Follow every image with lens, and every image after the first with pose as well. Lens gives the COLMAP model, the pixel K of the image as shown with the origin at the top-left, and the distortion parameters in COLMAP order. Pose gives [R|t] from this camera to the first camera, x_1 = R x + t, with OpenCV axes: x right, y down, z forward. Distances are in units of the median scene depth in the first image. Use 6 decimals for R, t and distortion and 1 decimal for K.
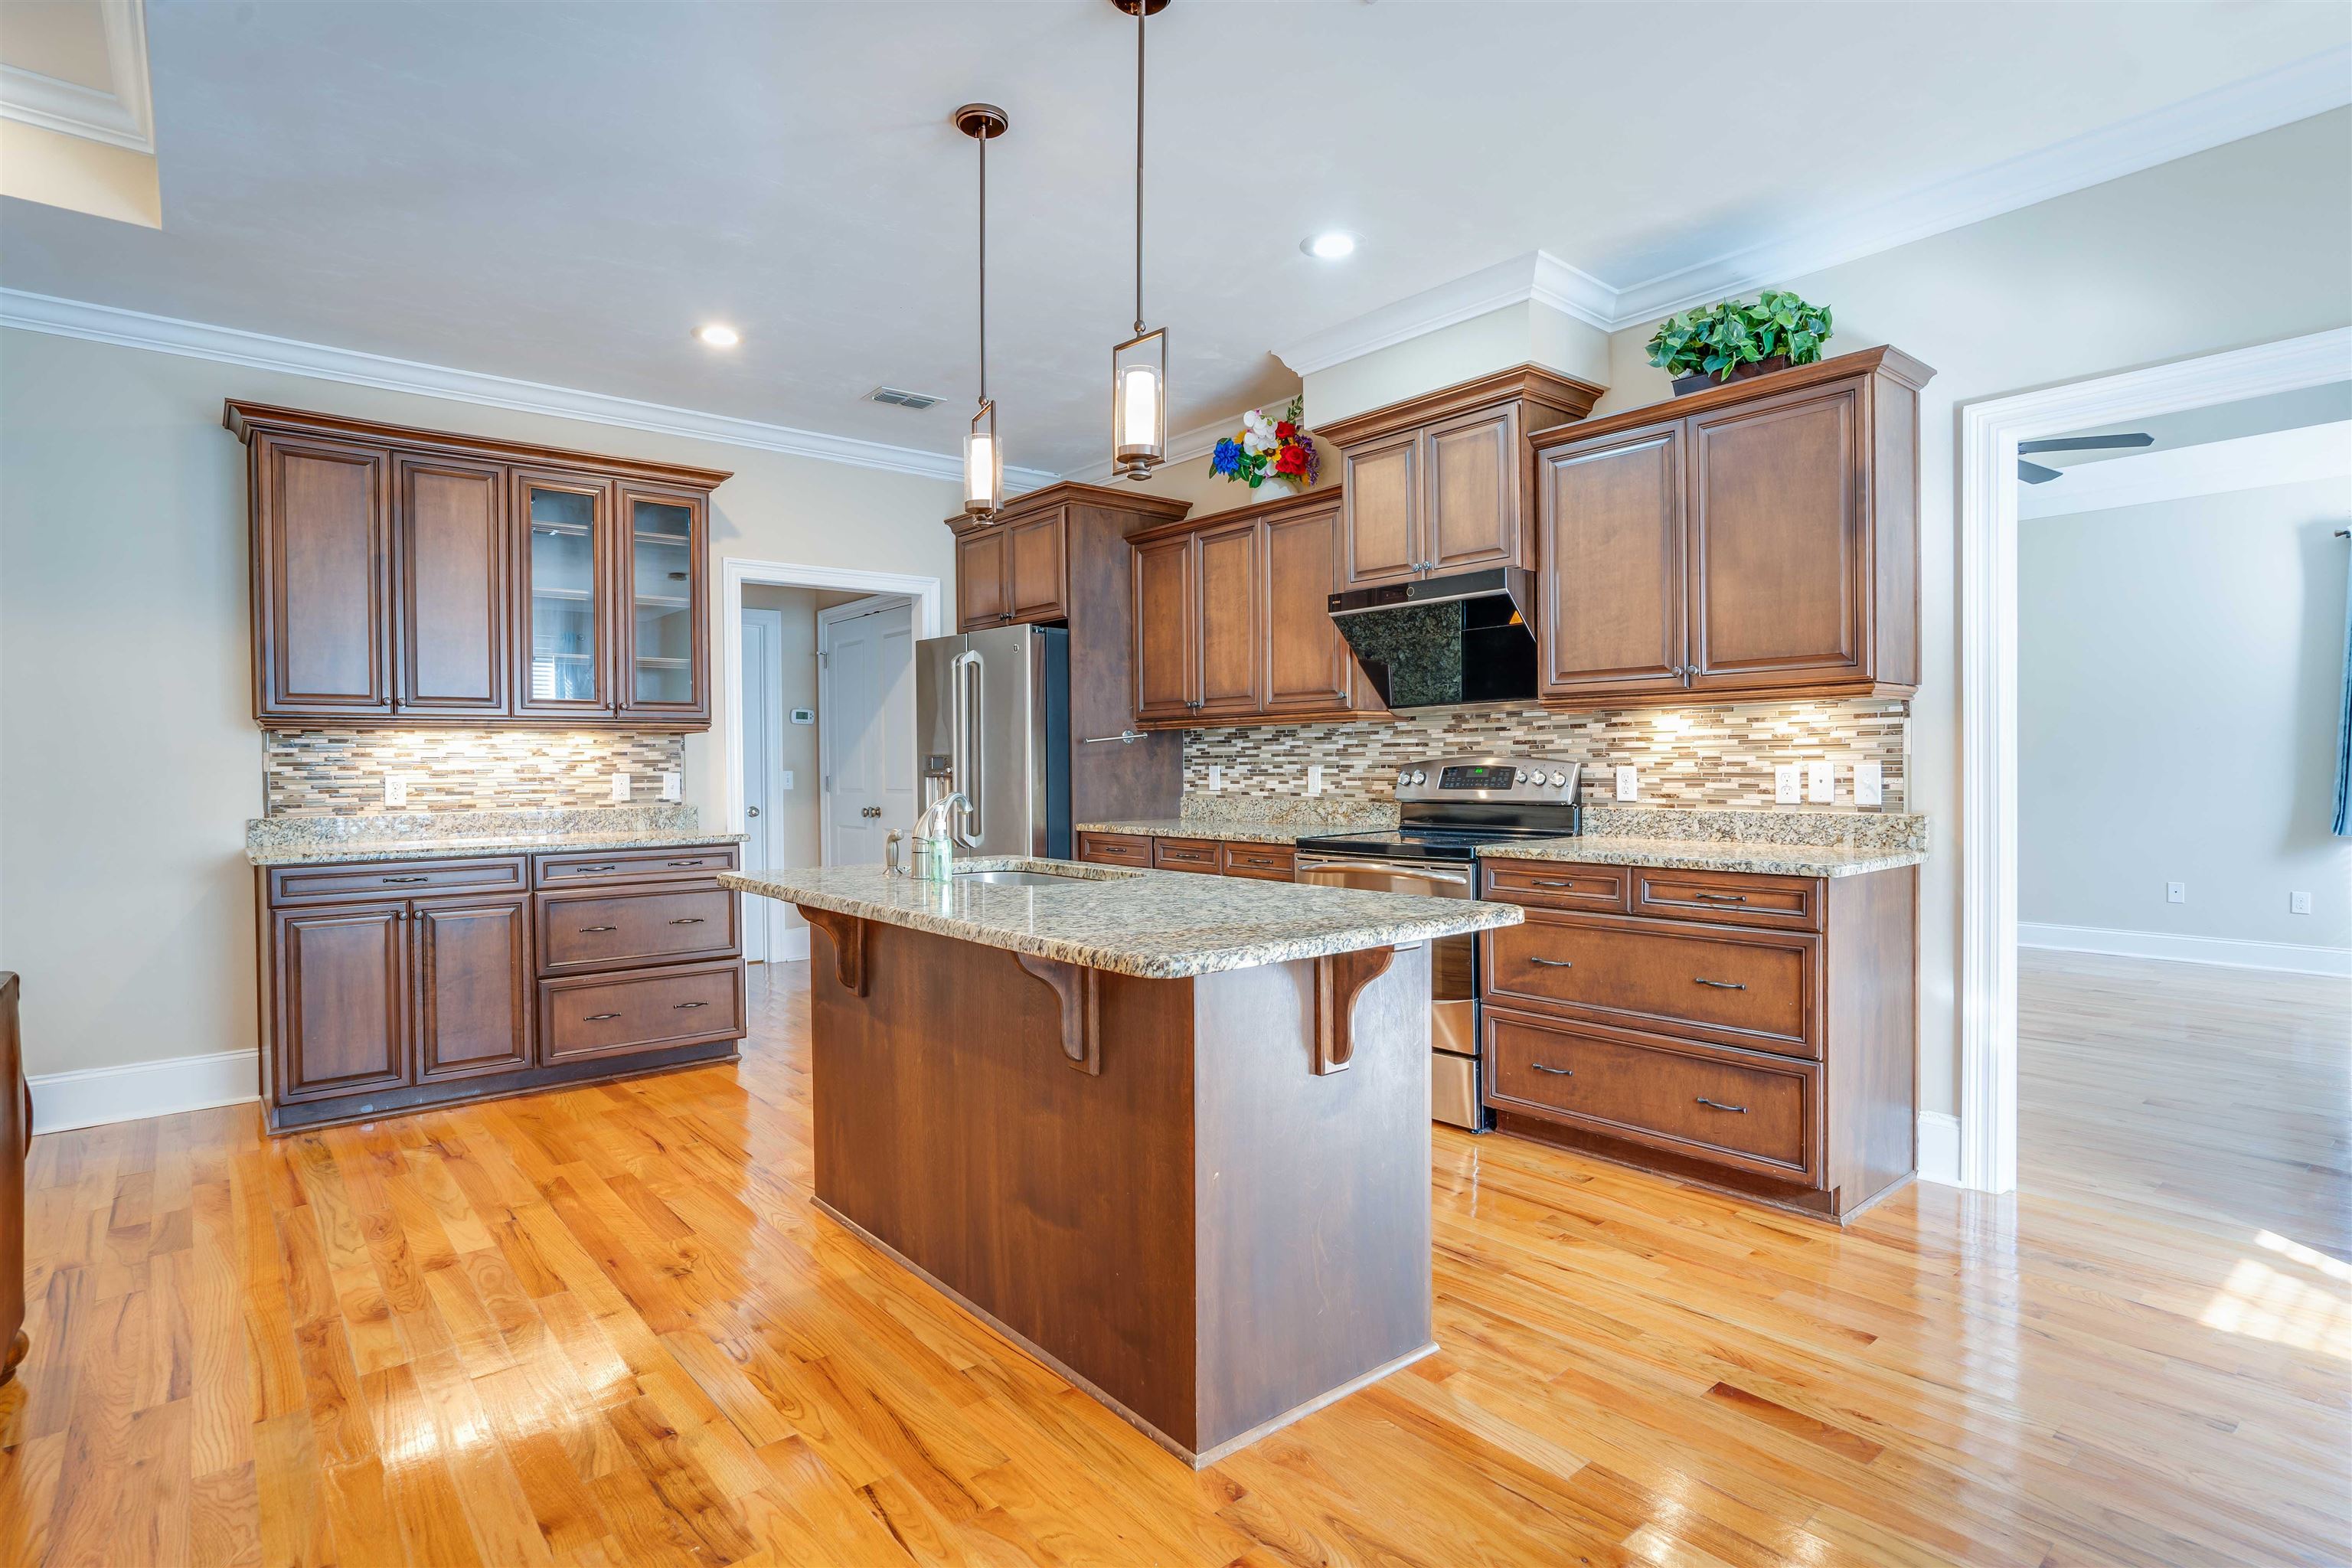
lens RADIAL K [[1180.6, 0, 1159.6], [0, 1180.6, 779.8], [0, 0, 1]] dist [-0.037712, 0.025569]
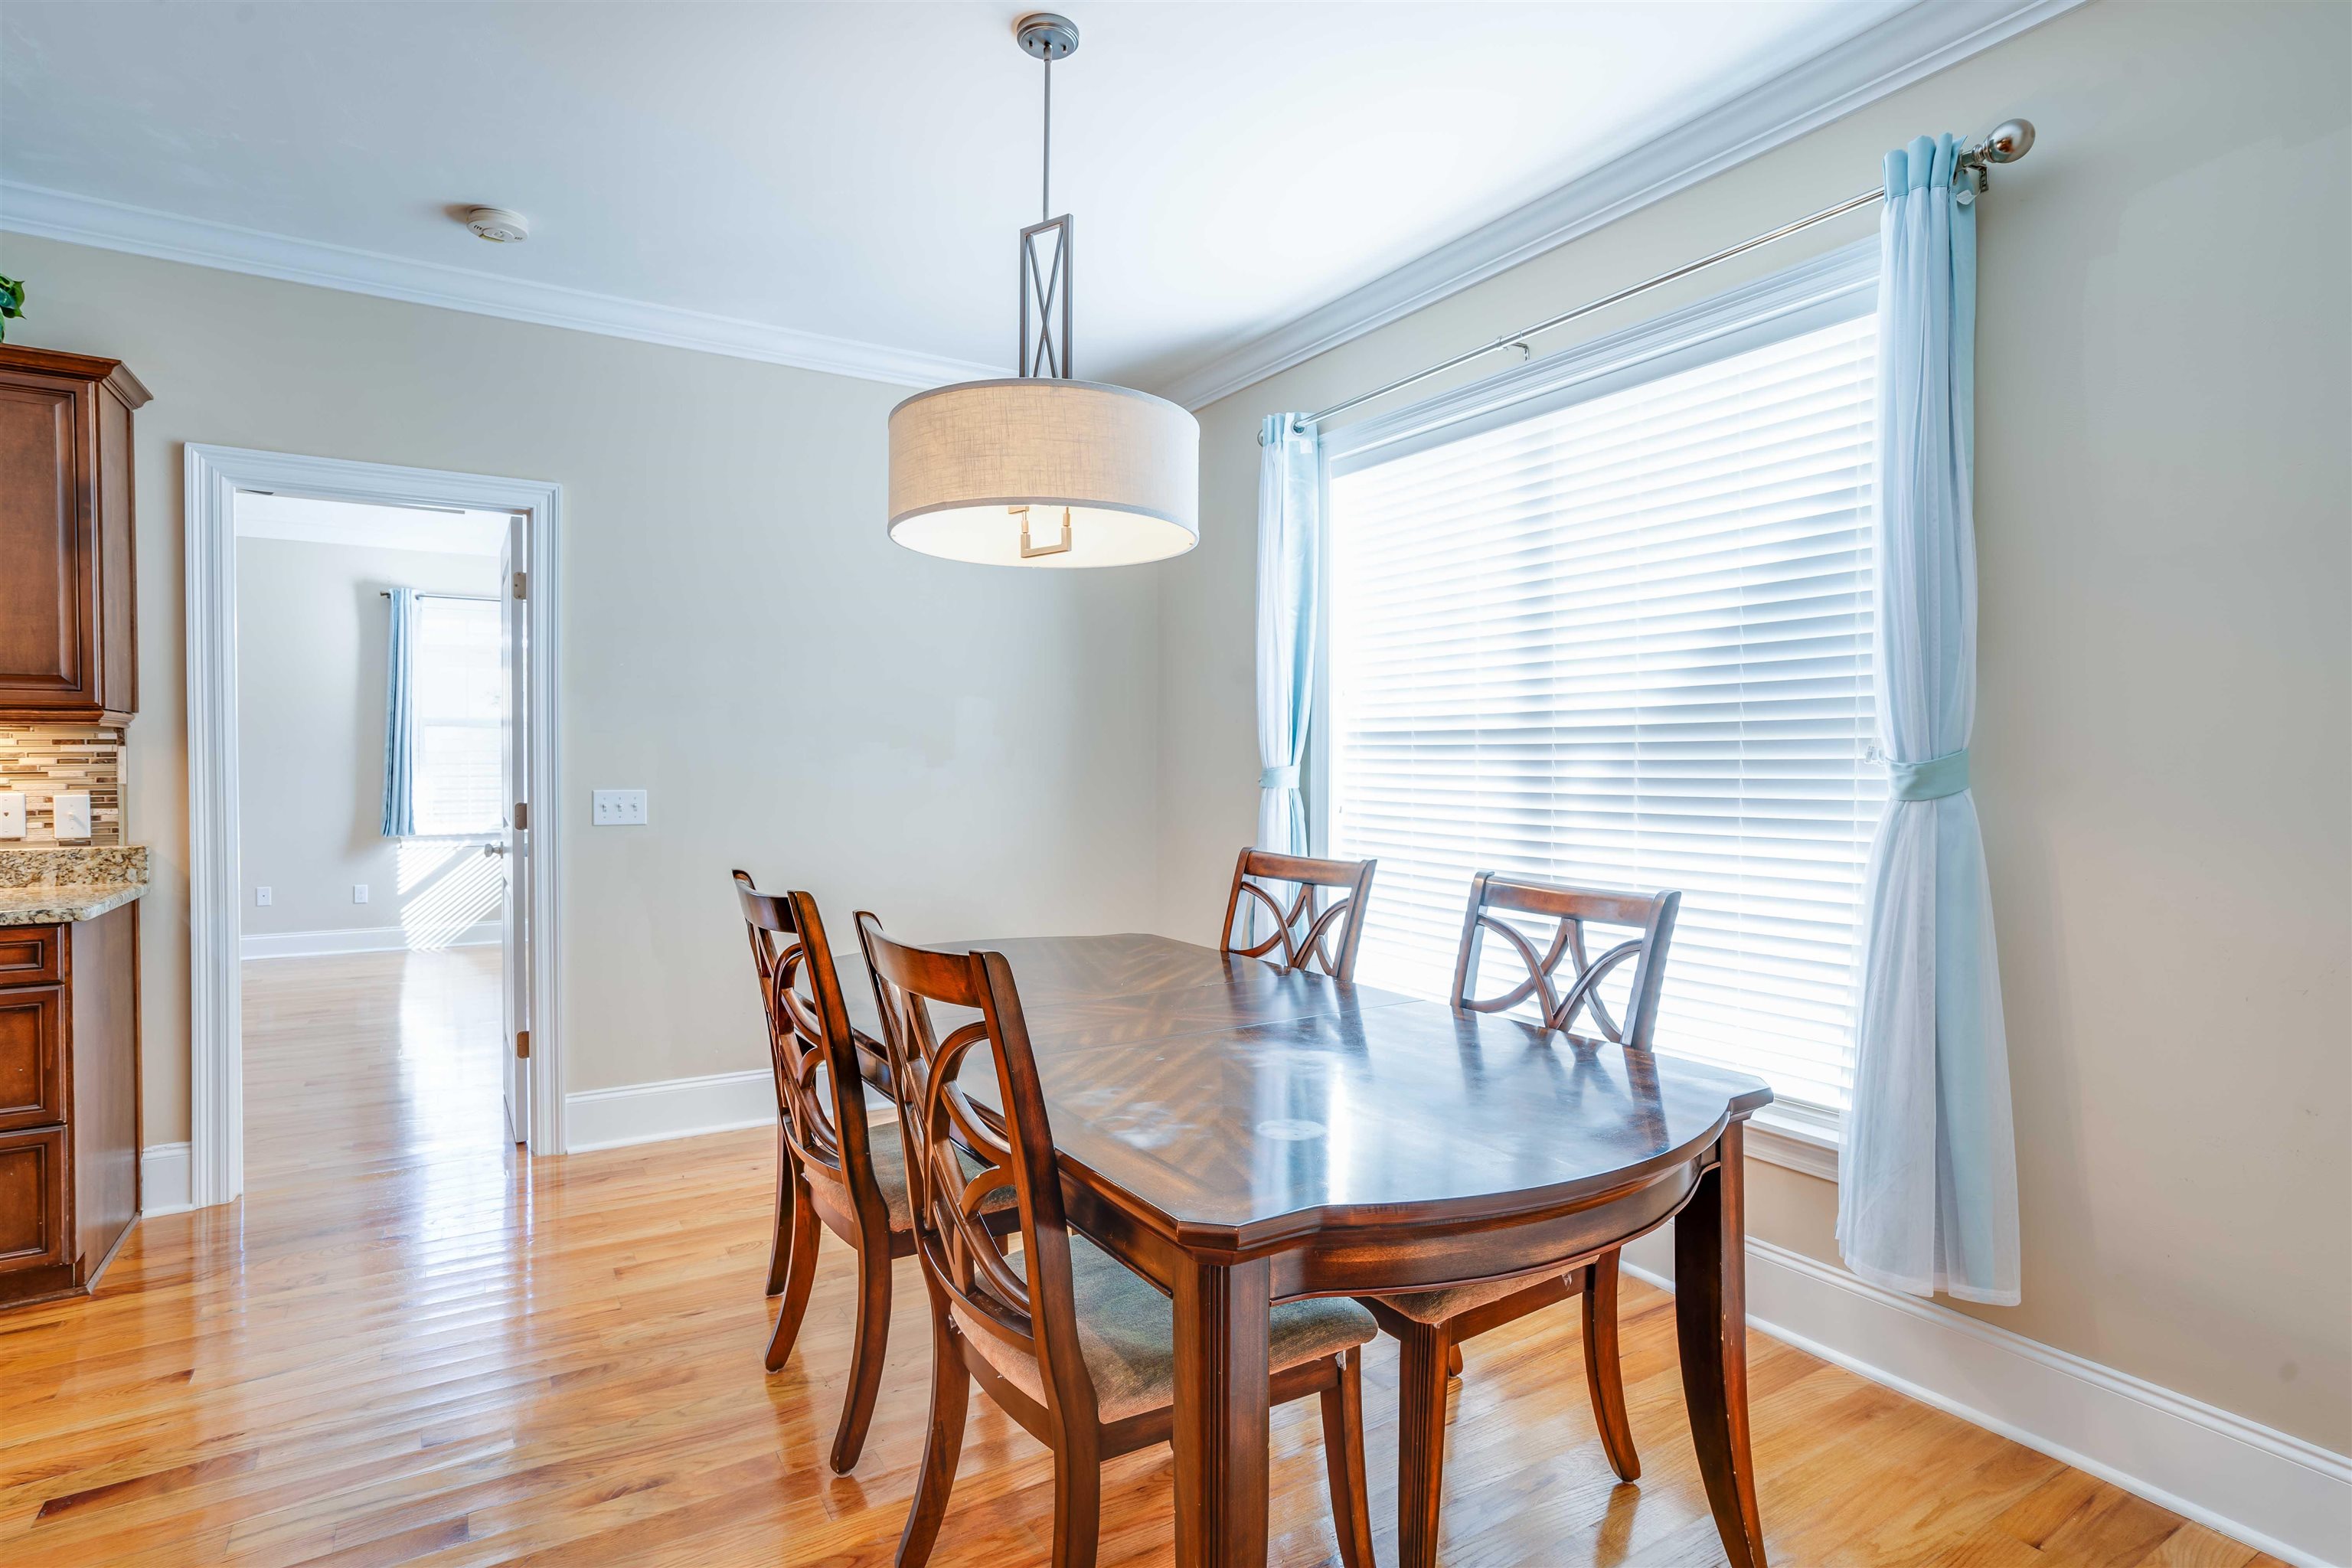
lens RADIAL K [[1180.6, 0, 1159.6], [0, 1180.6, 779.8], [0, 0, 1]] dist [-0.037712, 0.025569]
pose [[0.143008, -0.008042, 0.989689, -0.148215], [0.011784, 0.999910, 0.006422, -0.016652], [-0.989651, 0.010744, 0.143089, 0.011552]]
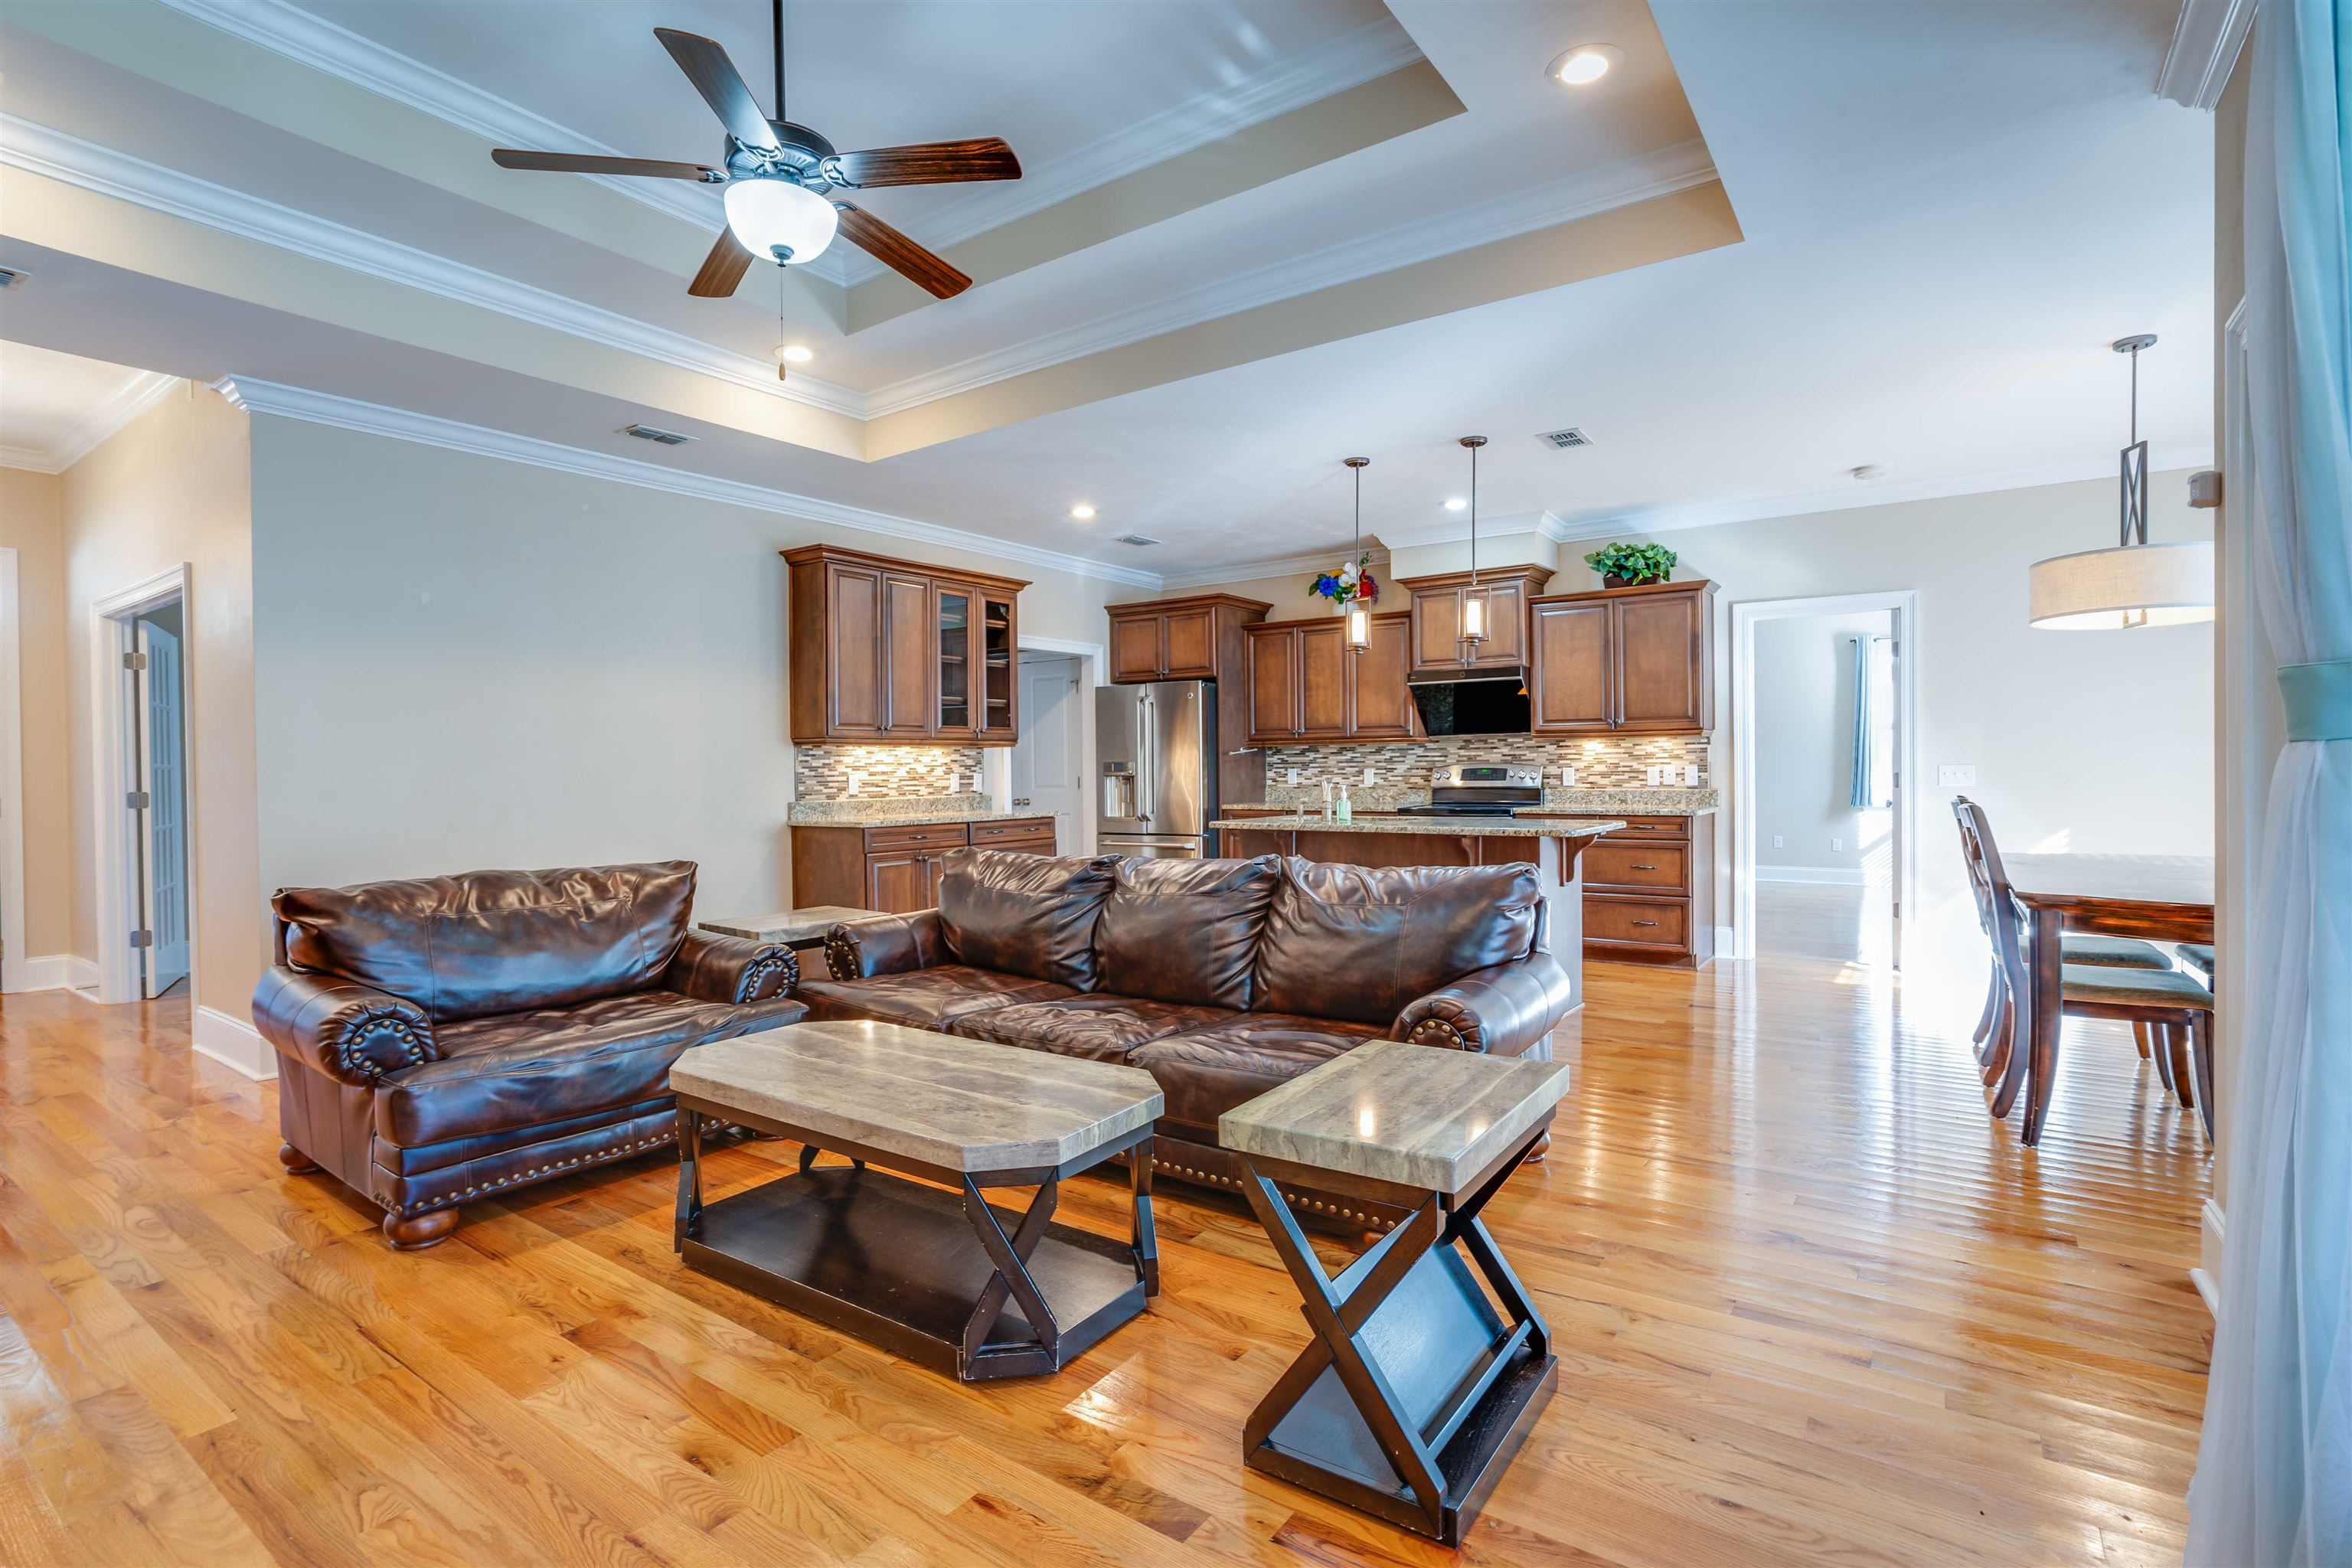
lens RADIAL K [[1113.7, 0, 1171.7], [0, 1113.7, 778.2], [0, 0, 1]] dist [-0.032292, 0.000286]
pose [[0.967666, -0.003101, 0.252217, -0.656056], [0.004783, 0.999970, -0.006058, 0.012643], [-0.252190, 0.007068, 0.967652, -0.569359]]
